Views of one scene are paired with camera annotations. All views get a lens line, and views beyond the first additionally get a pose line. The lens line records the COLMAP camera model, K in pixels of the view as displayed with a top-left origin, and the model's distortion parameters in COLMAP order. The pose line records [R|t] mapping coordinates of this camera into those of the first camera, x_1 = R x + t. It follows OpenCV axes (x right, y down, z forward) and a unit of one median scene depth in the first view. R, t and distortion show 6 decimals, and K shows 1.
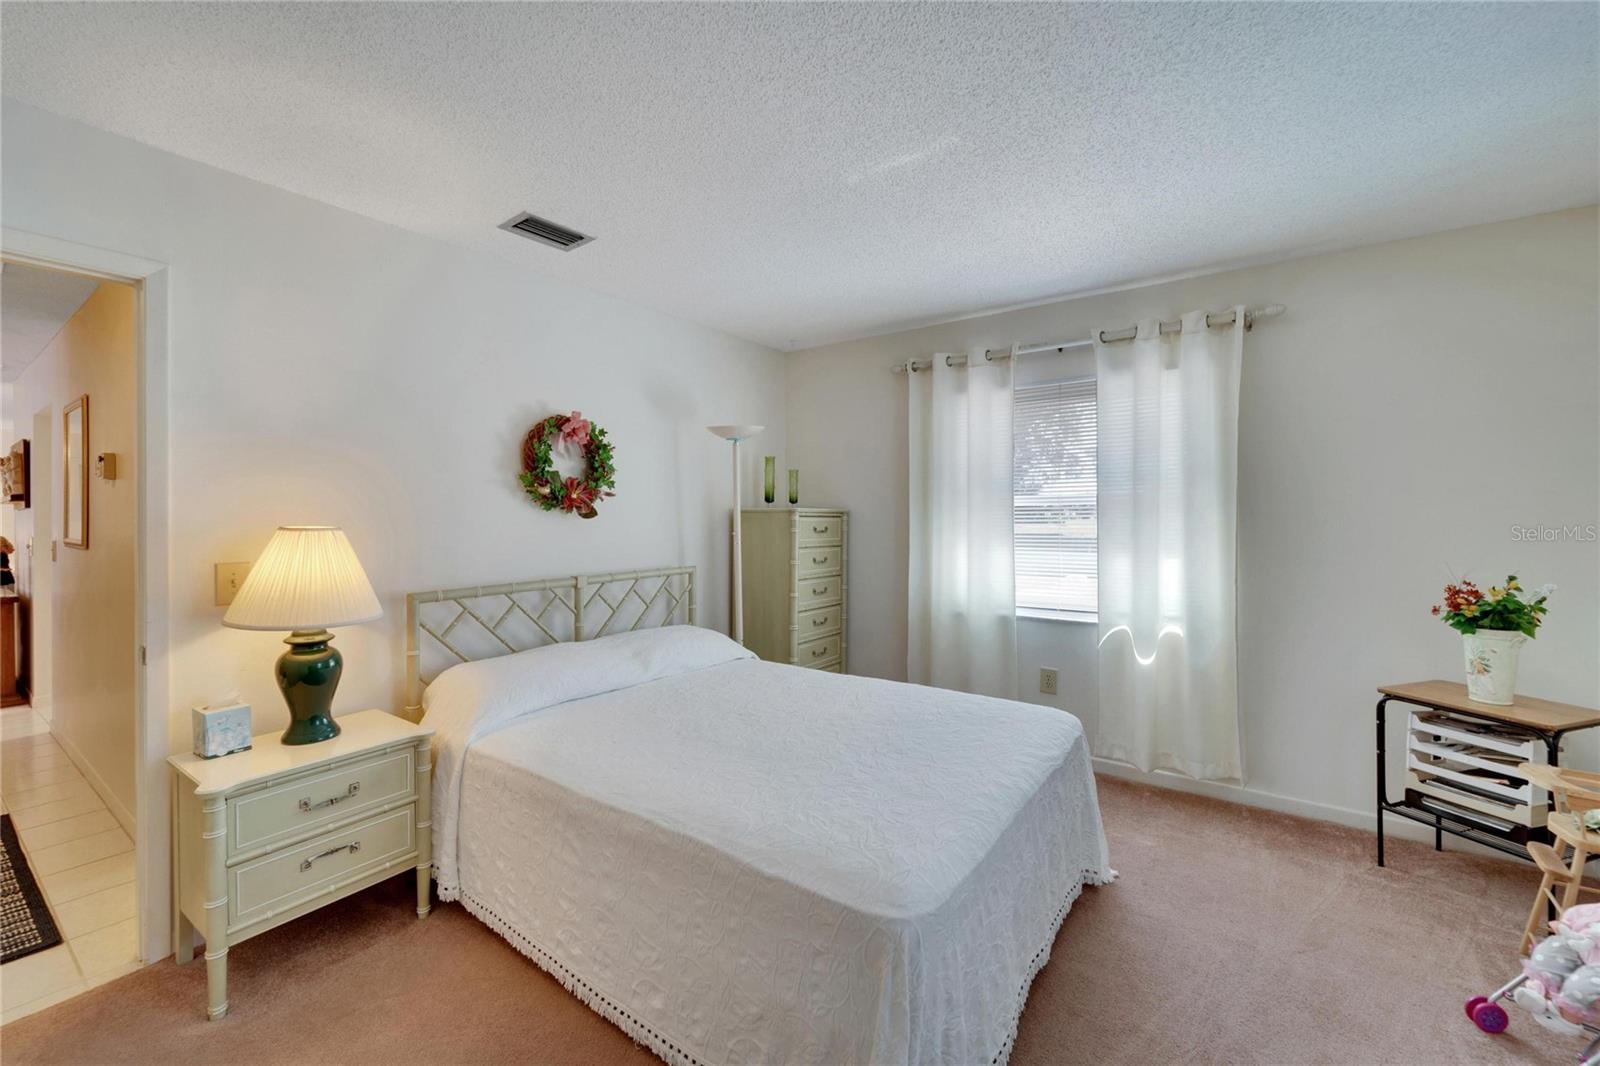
lens RADIAL K [[652.3, 0, 799.8], [0, 652.3, 526.0], [0, 0, 1]] dist [0.003214, -0.000817]
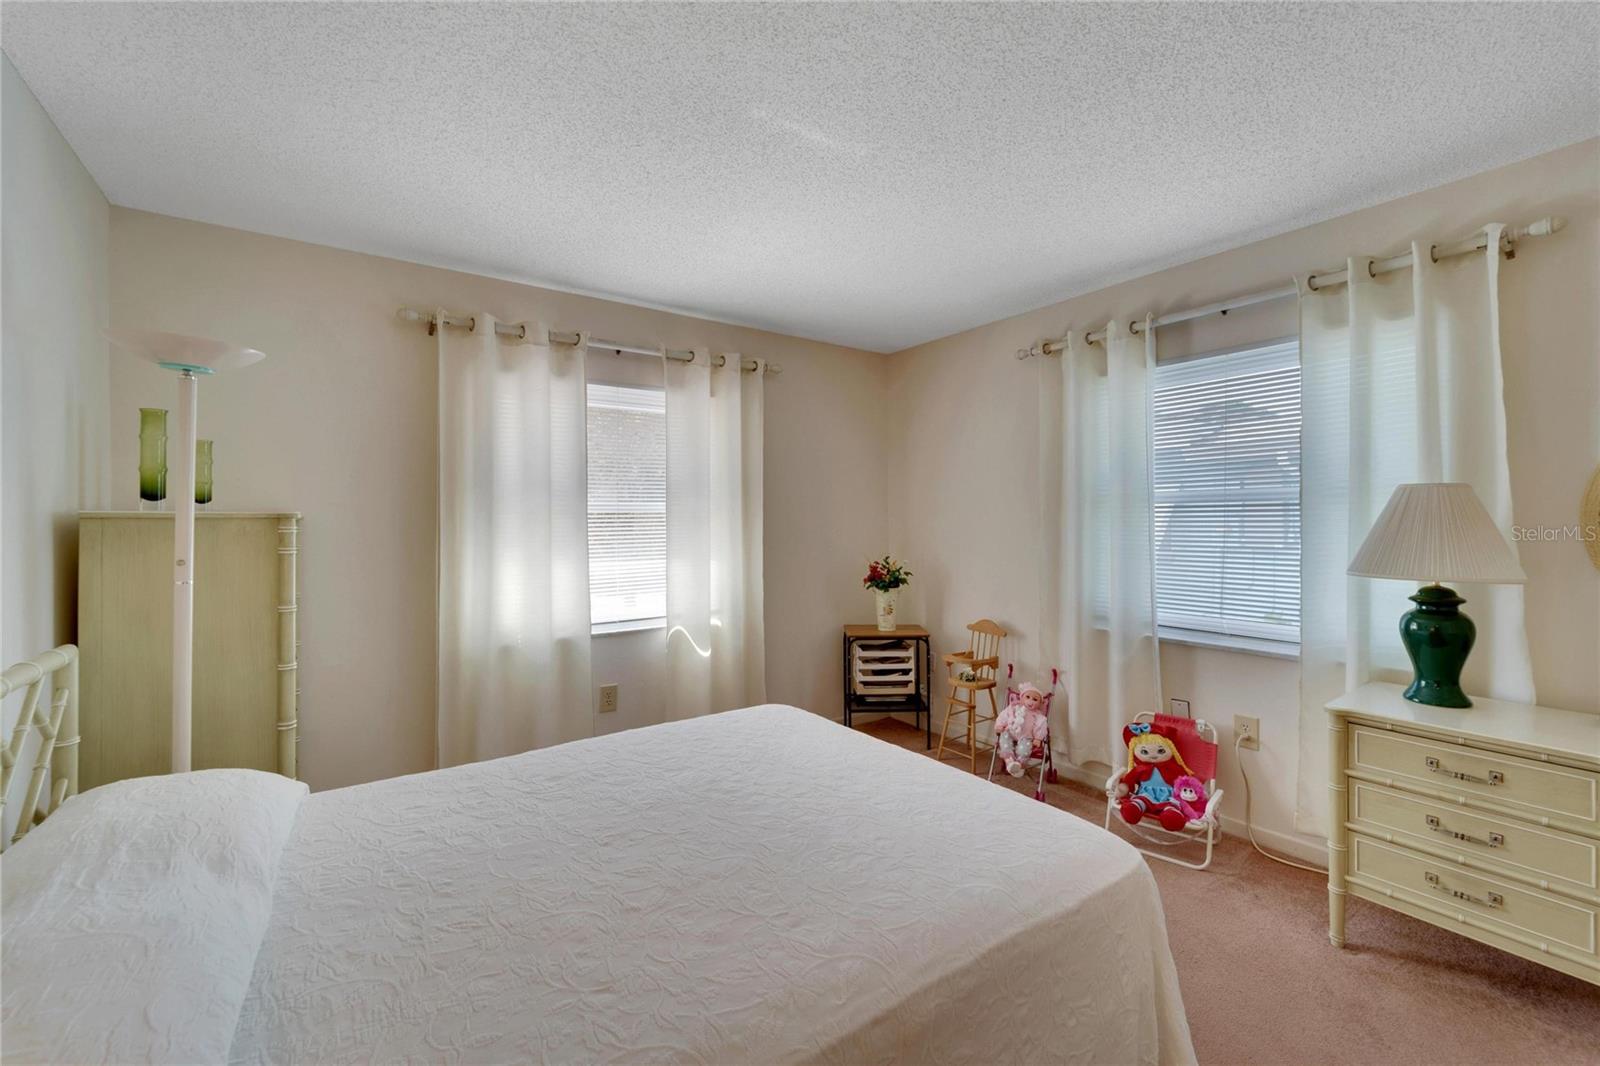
lens RADIAL K [[652.3, 0, 802.7], [0, 652.3, 527.7], [0, 0, 1]] dist [0.003214, -0.000817]
pose [[0.326936, -0.008690, 0.945007, -0.445680], [0.020446, 0.999789, 0.002121, -0.006851], [-0.944825, 0.018628, 0.327044, 0.447148]]
